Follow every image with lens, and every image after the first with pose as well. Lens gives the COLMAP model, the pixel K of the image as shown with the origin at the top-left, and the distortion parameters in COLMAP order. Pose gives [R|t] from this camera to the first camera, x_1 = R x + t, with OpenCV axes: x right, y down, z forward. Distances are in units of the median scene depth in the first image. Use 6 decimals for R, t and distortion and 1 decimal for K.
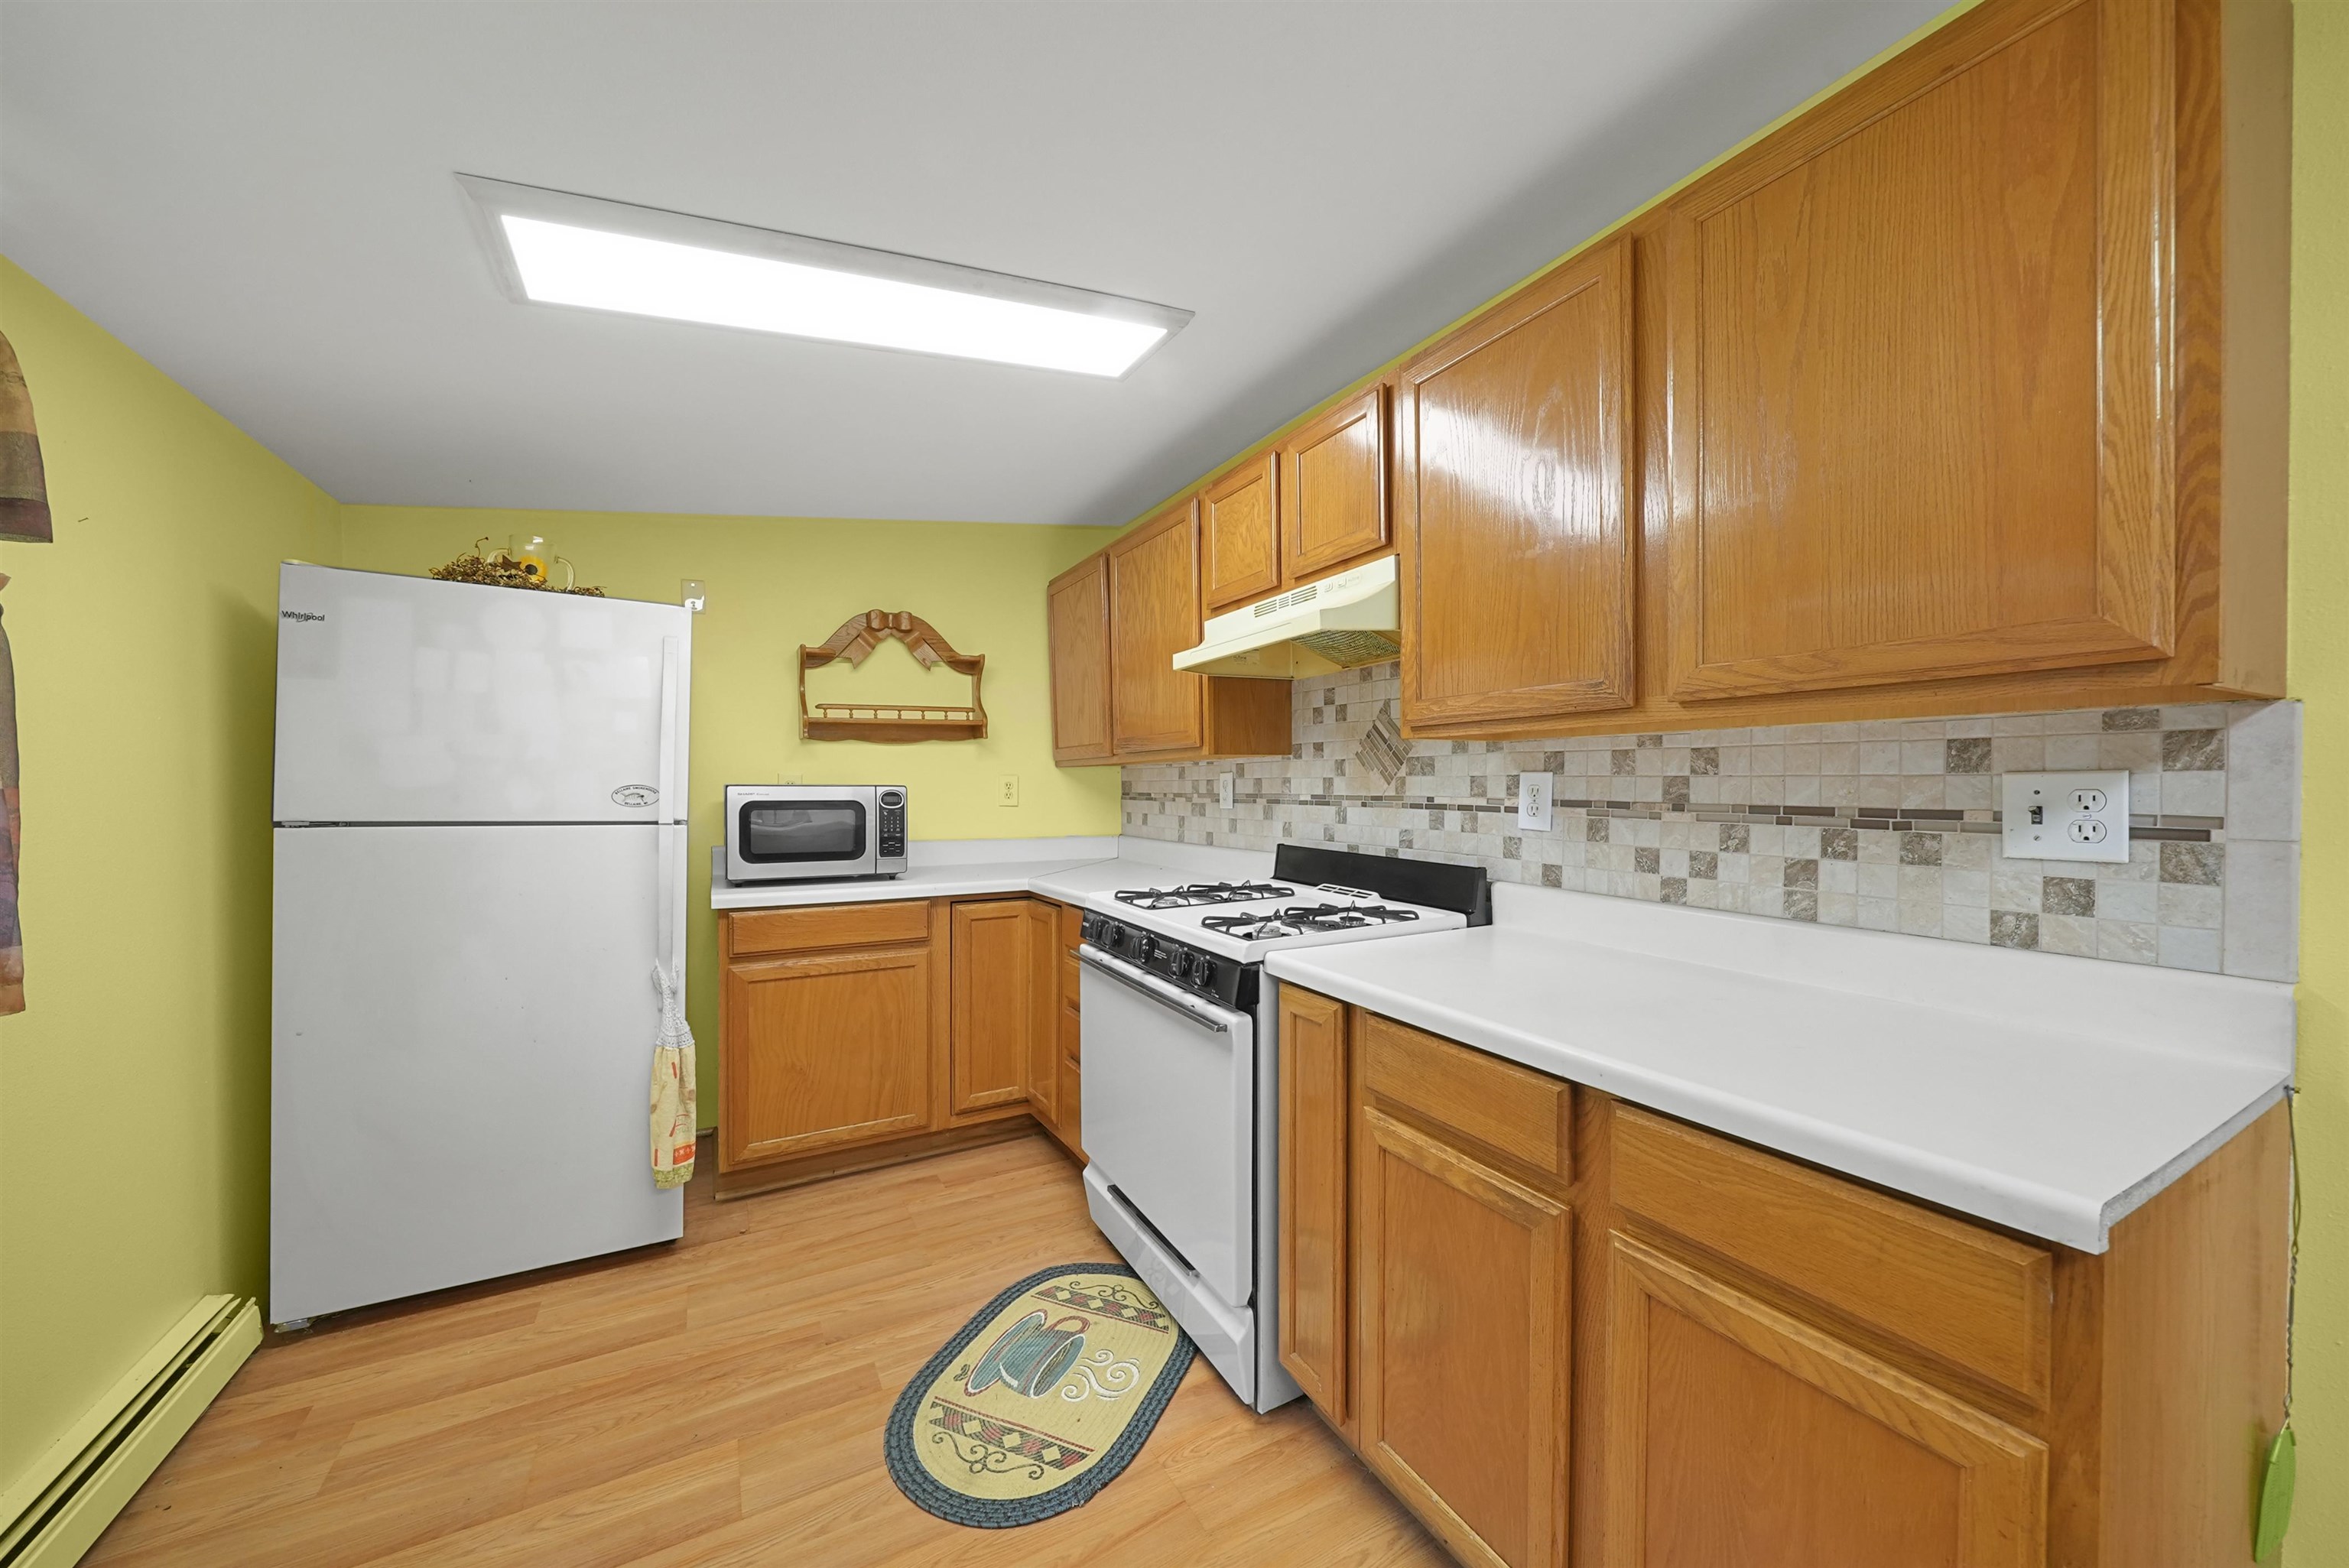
lens RADIAL K [[847.1, 0, 1170.6], [0, 847.1, 794.7], [0, 0, 1]] dist [-0.002987, -0.000059]
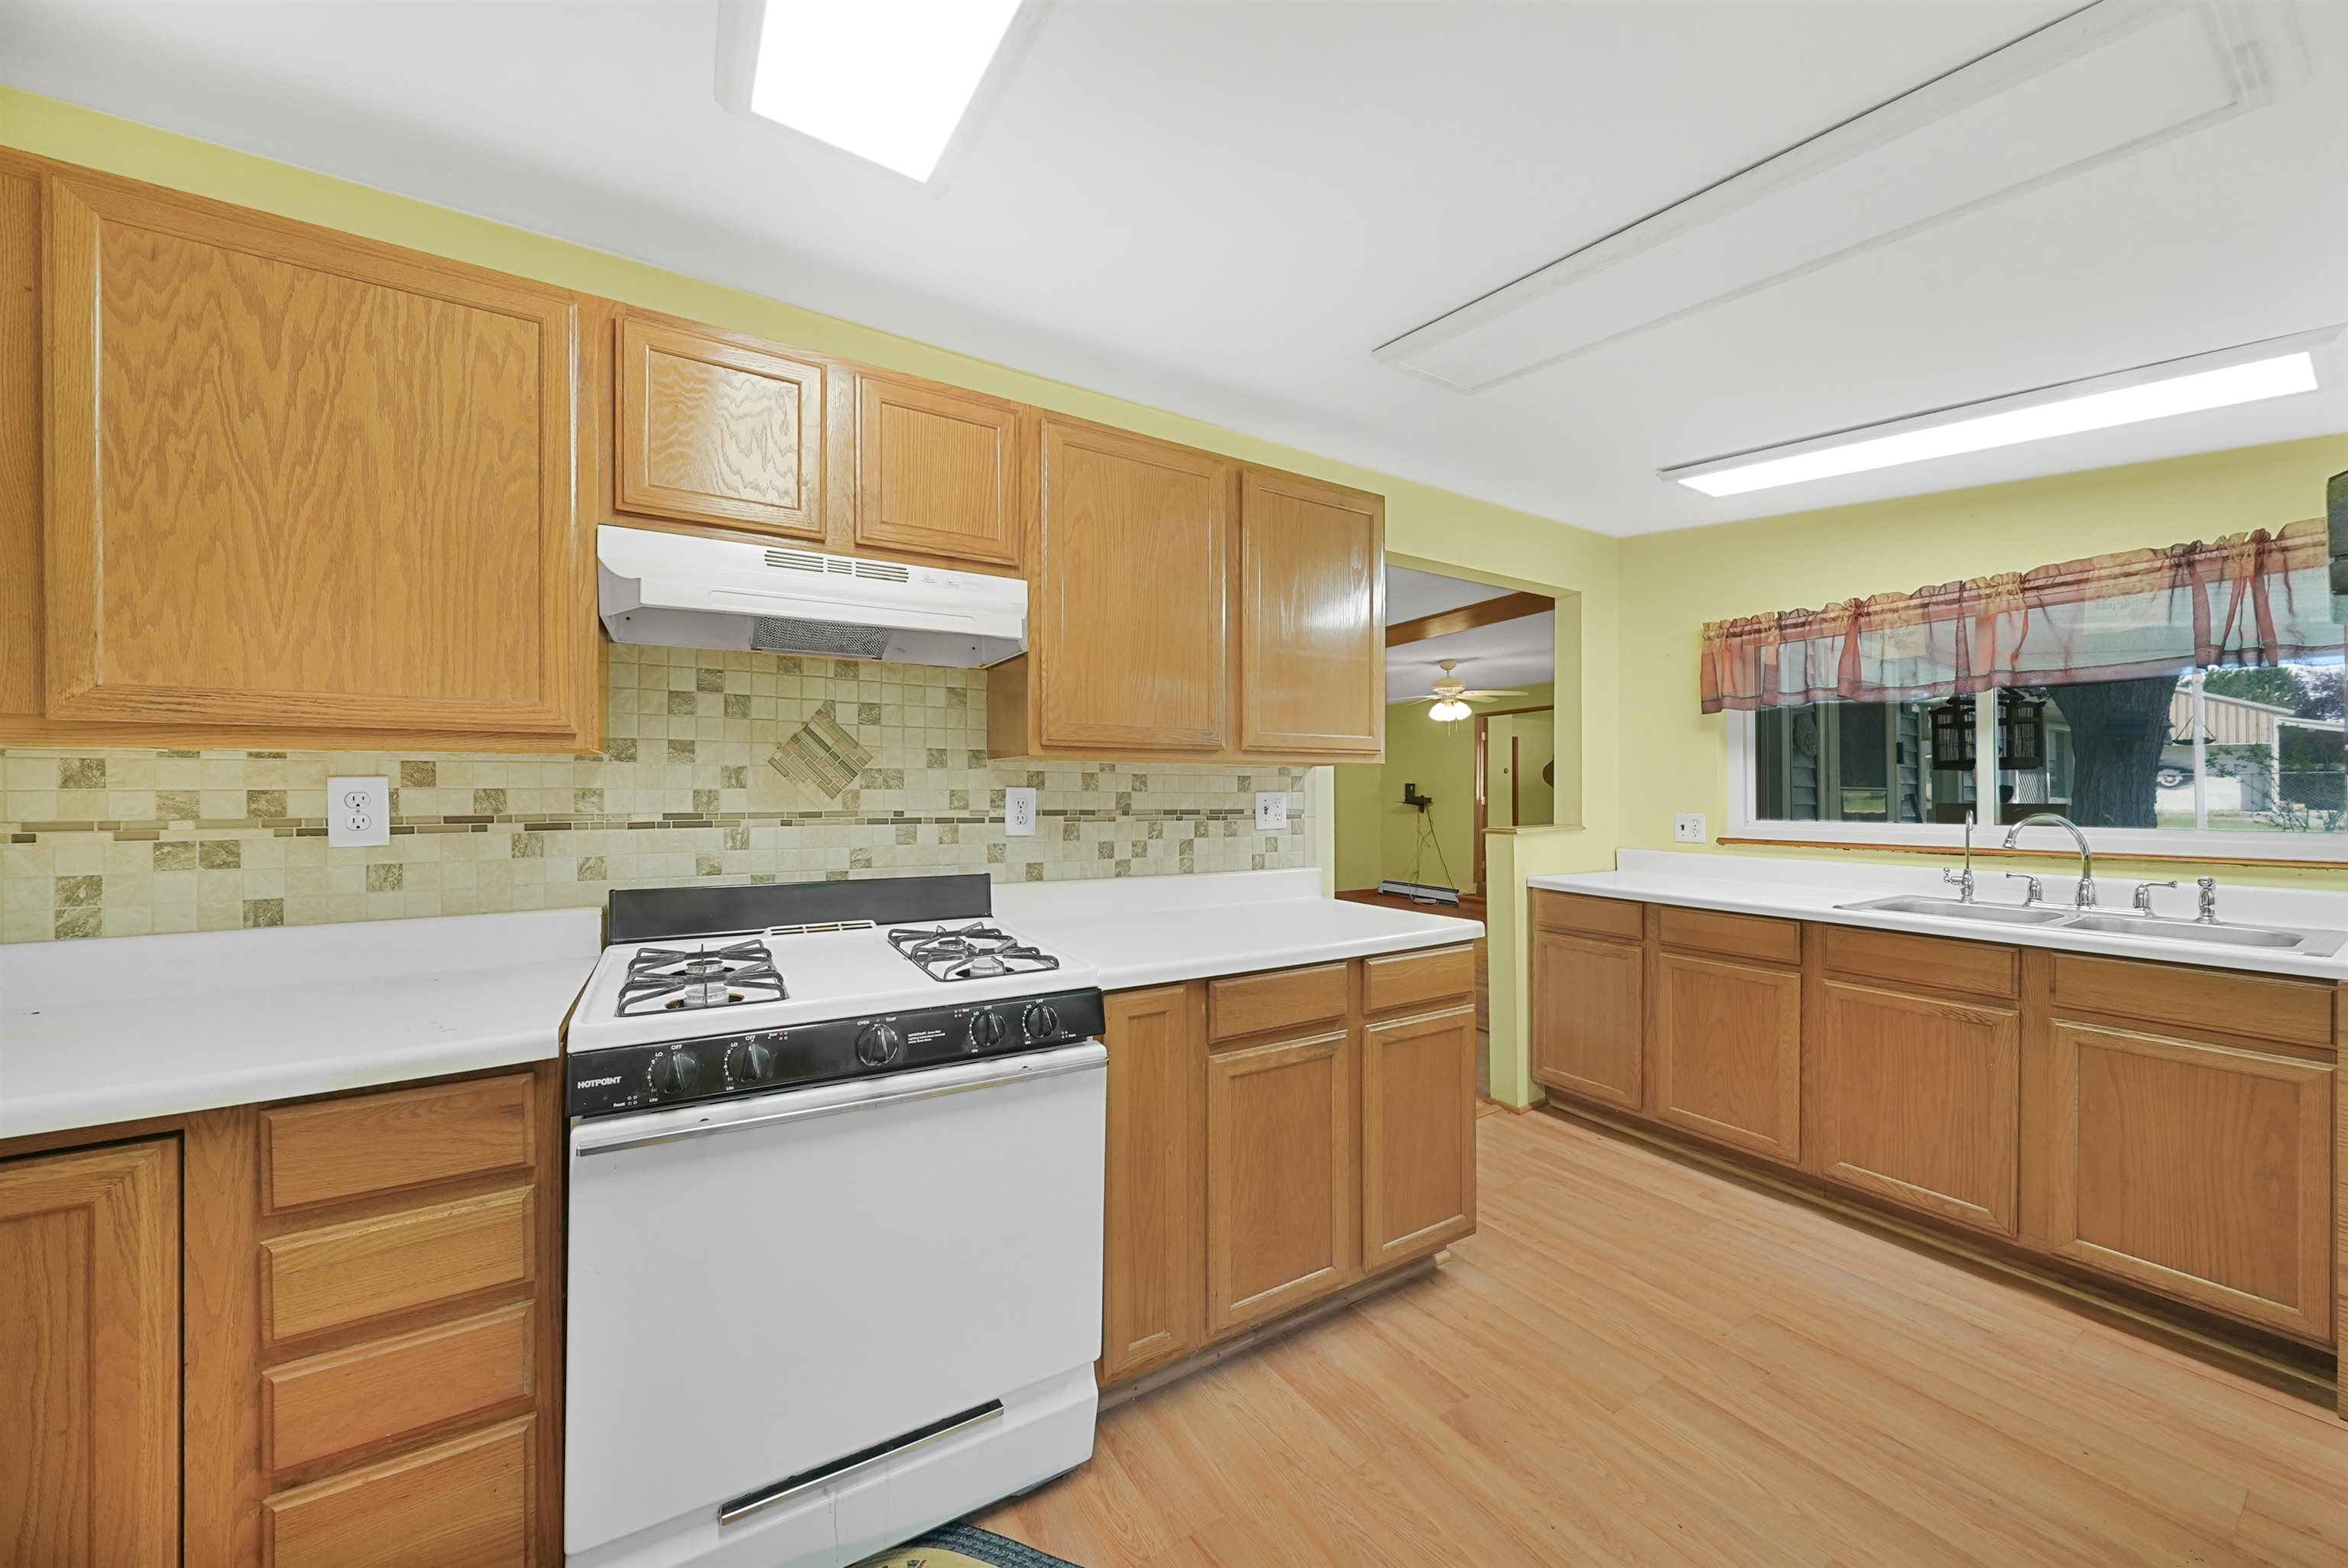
lens RADIAL K [[814.1, 0, 1182.6], [0, 814.1, 791.4], [0, 0, 1]] dist [-0.005144, 0.000195]
pose [[-0.059677, 0.004457, 0.998208, -0.804875], [0.013261, 0.999905, -0.003672, -0.015387], [-0.998130, 0.013018, -0.059731, 0.924274]]
